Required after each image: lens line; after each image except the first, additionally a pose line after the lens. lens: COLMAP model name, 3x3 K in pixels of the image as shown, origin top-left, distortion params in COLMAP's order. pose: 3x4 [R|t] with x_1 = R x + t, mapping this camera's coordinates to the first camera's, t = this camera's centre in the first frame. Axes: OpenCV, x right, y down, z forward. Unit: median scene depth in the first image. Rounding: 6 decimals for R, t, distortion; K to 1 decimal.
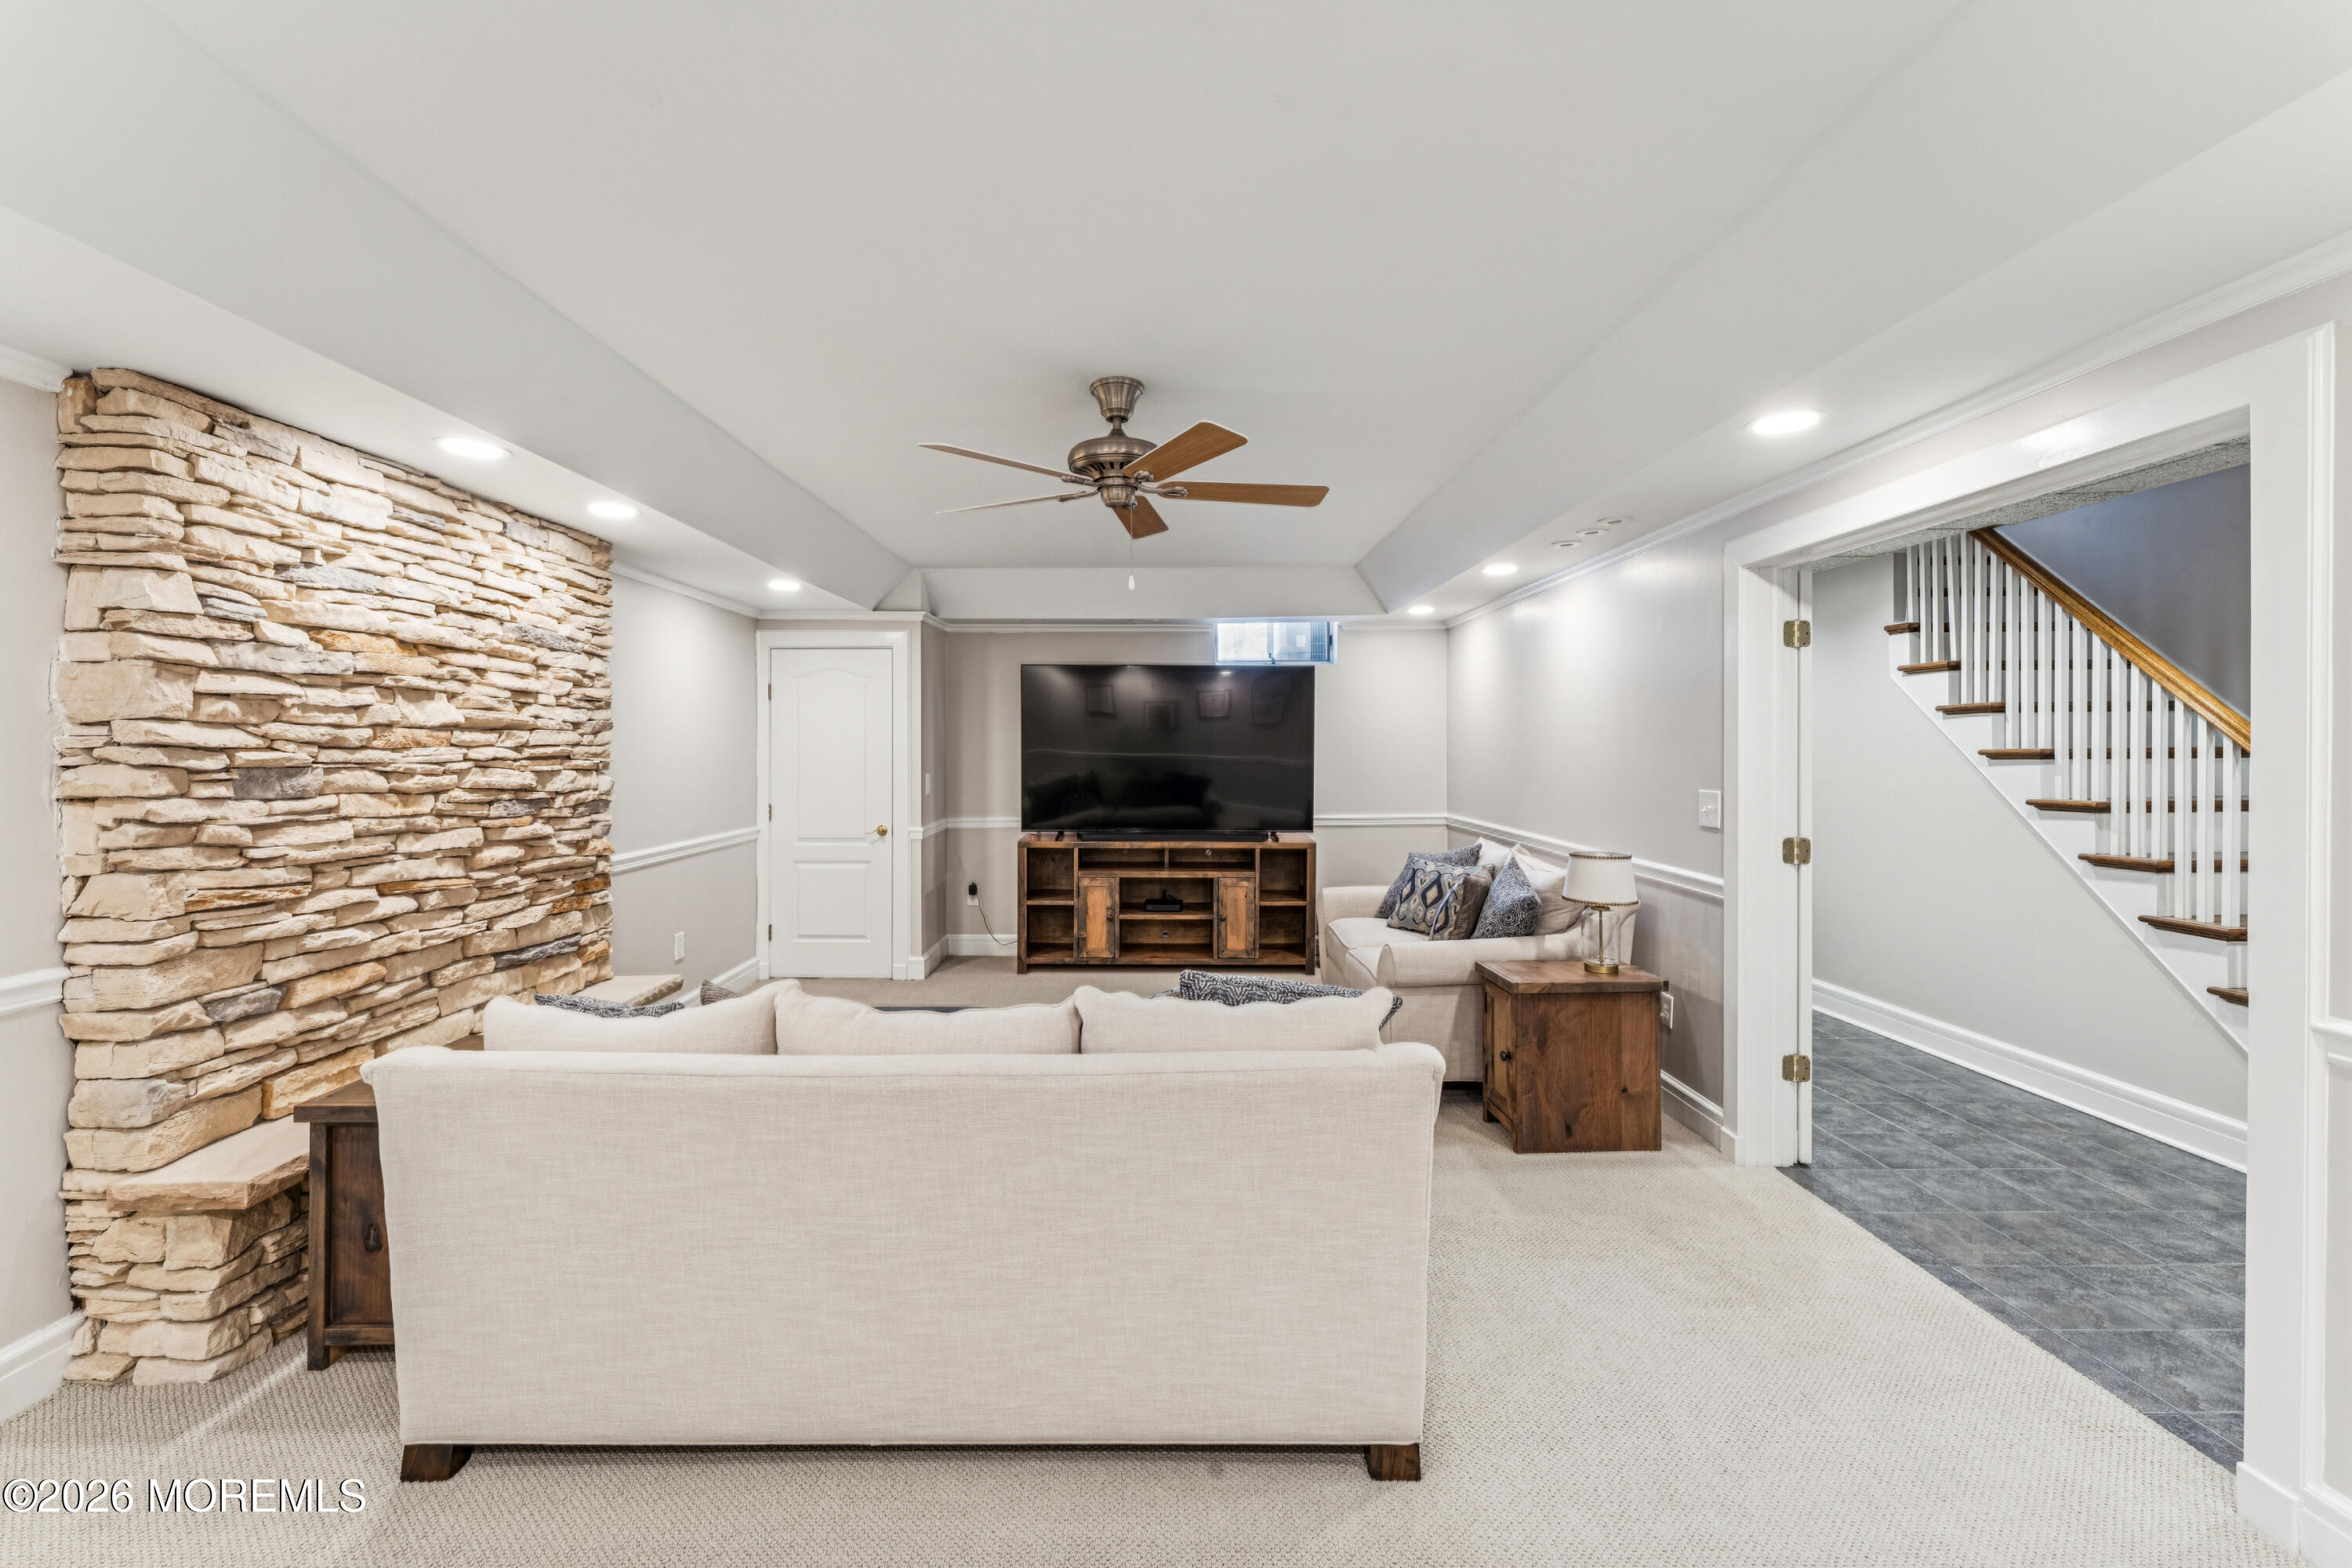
lens RADIAL K [[939.6, 0, 1196.5], [0, 939.6, 752.0], [0, 0, 1]] dist [0.000921, -0.000399]
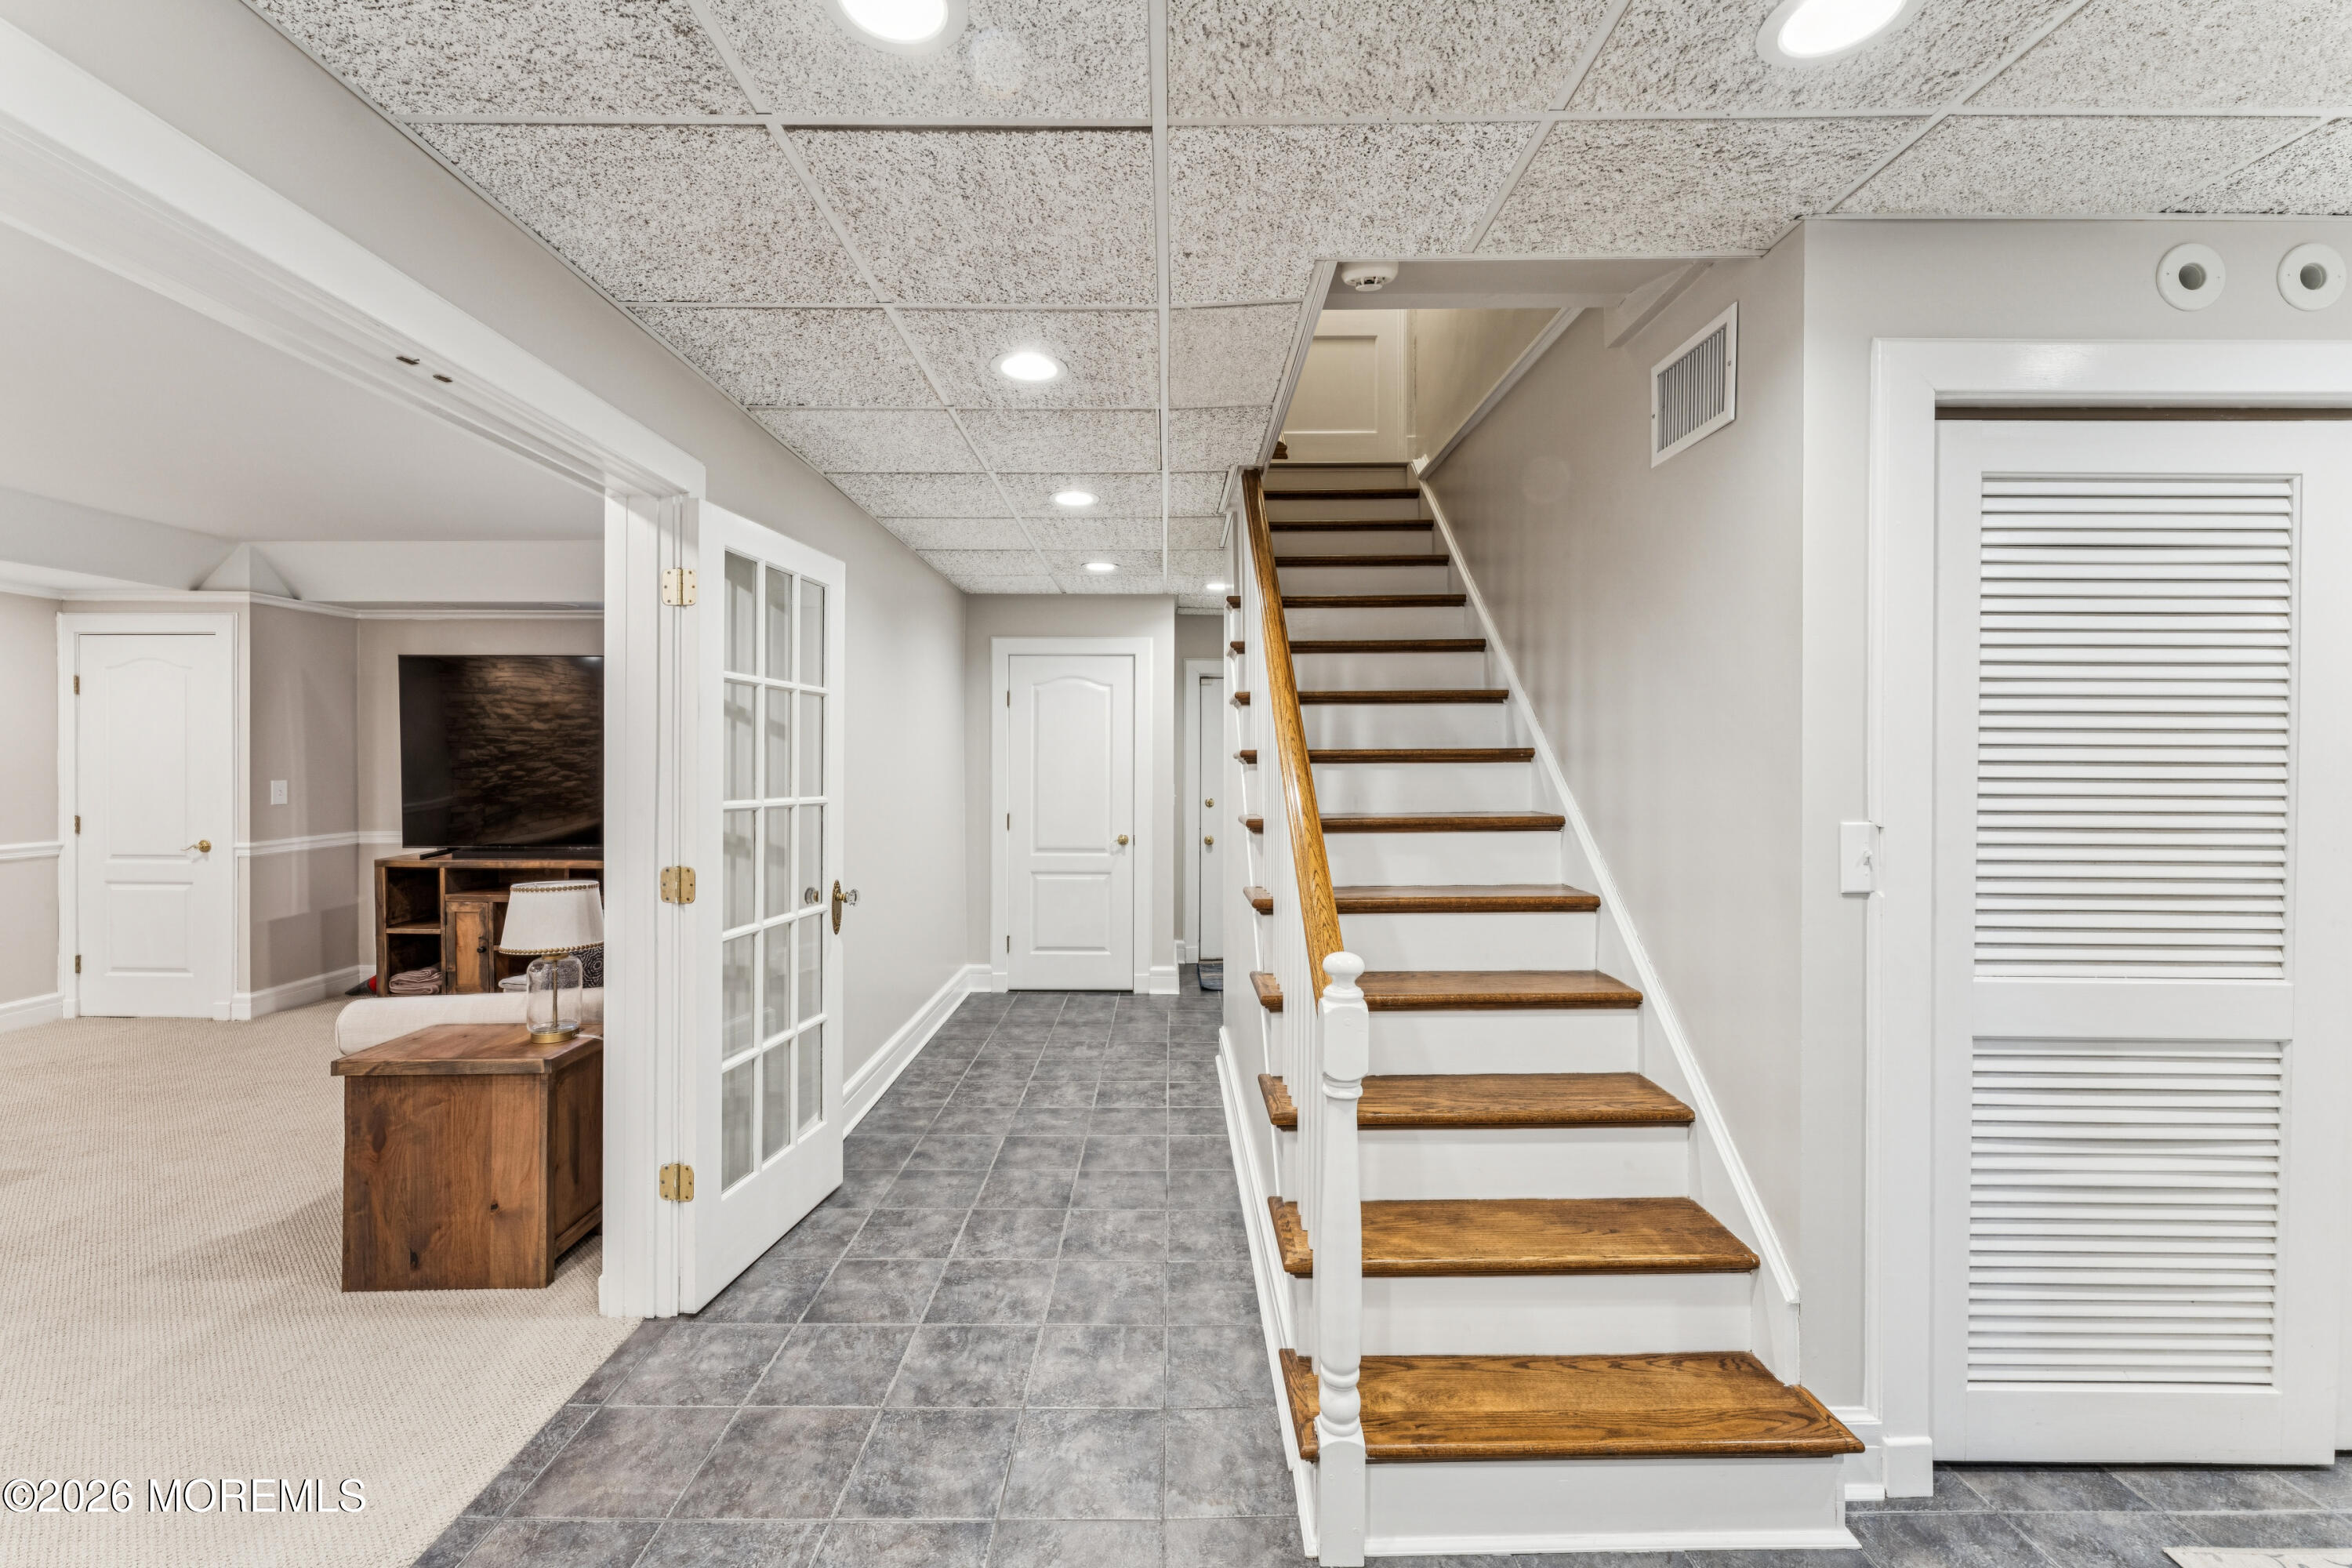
lens RADIAL K [[939.6, 0, 1165.5], [0, 939.6, 772.8], [0, 0, 1]] dist [0.000921, -0.000399]
pose [[0.999918, 0.002955, -0.012450, 0.991653], [-0.002859, 0.999966, 0.007701, 0.012332], [0.012473, -0.007665, 0.999893, 0.271741]]
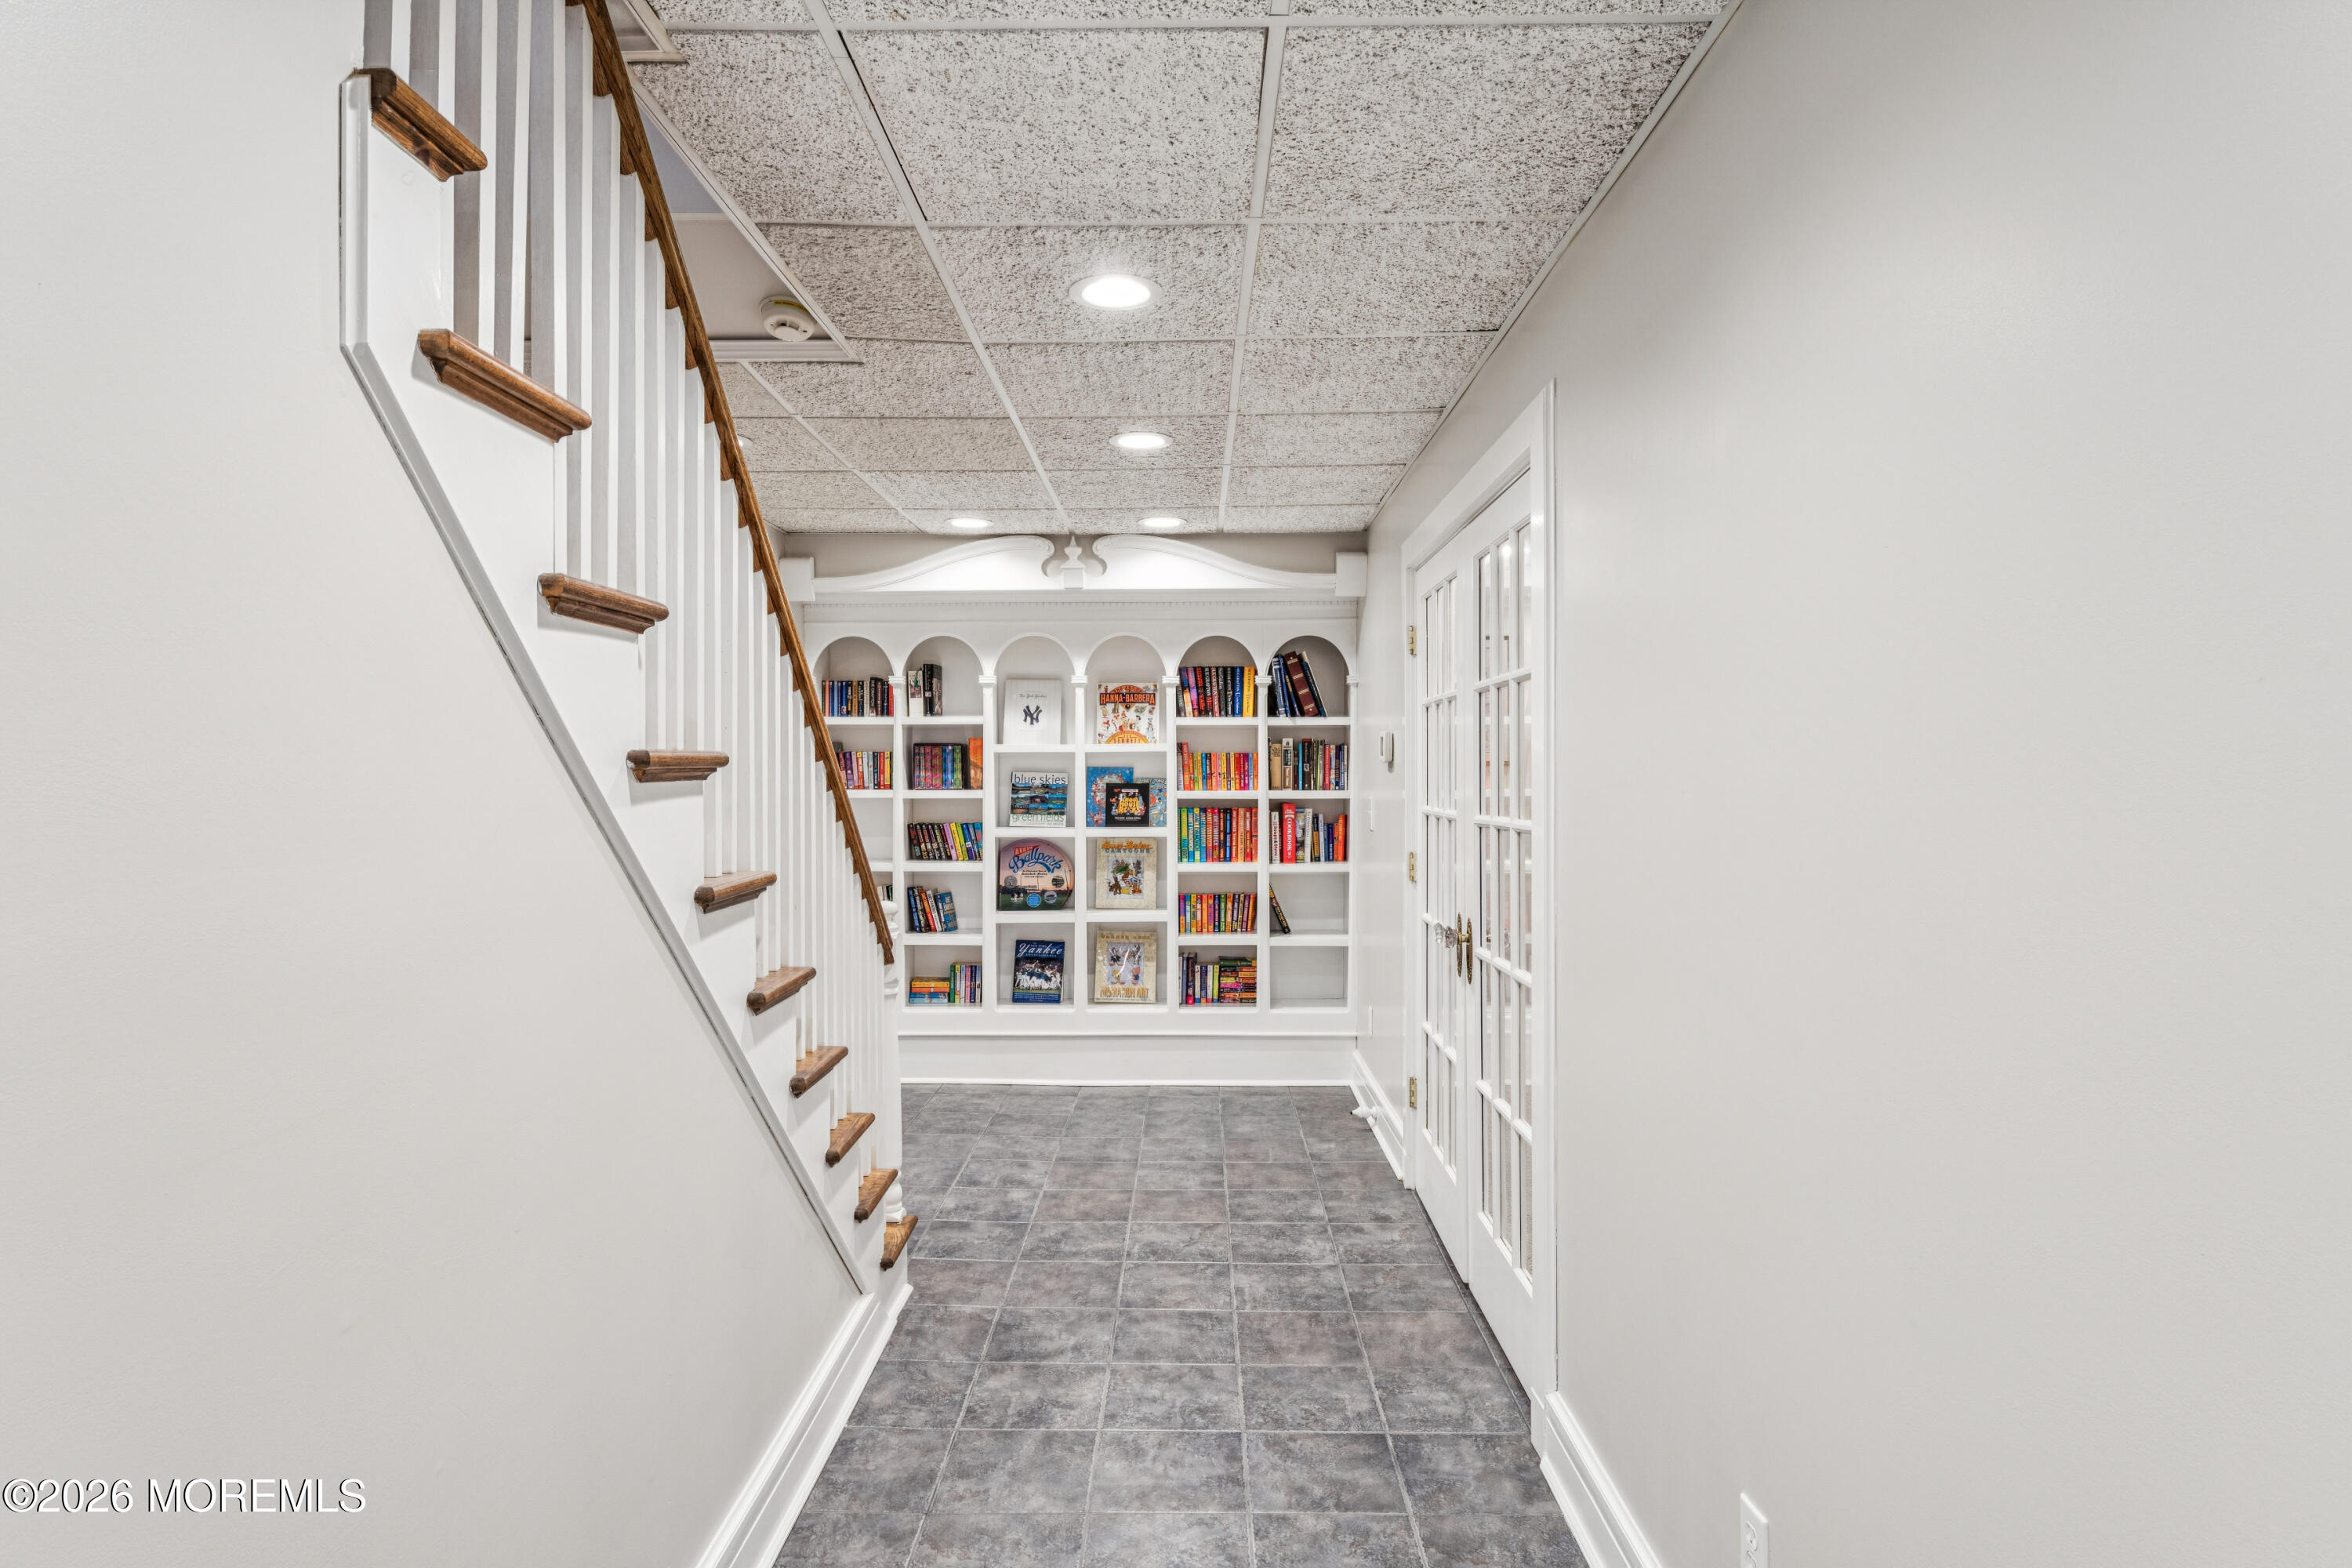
lens RADIAL K [[1322.5, 0, 1182.4], [0, 1322.5, 781.2], [0, 0, 1]] dist [0.002194, 0.000087]
pose [[-0.999777, 0.003487, 0.020826, 0.821627], [0.003596, 0.999980, 0.005210, 0.010104], [-0.020808, 0.005284, -0.999770, 1.801842]]
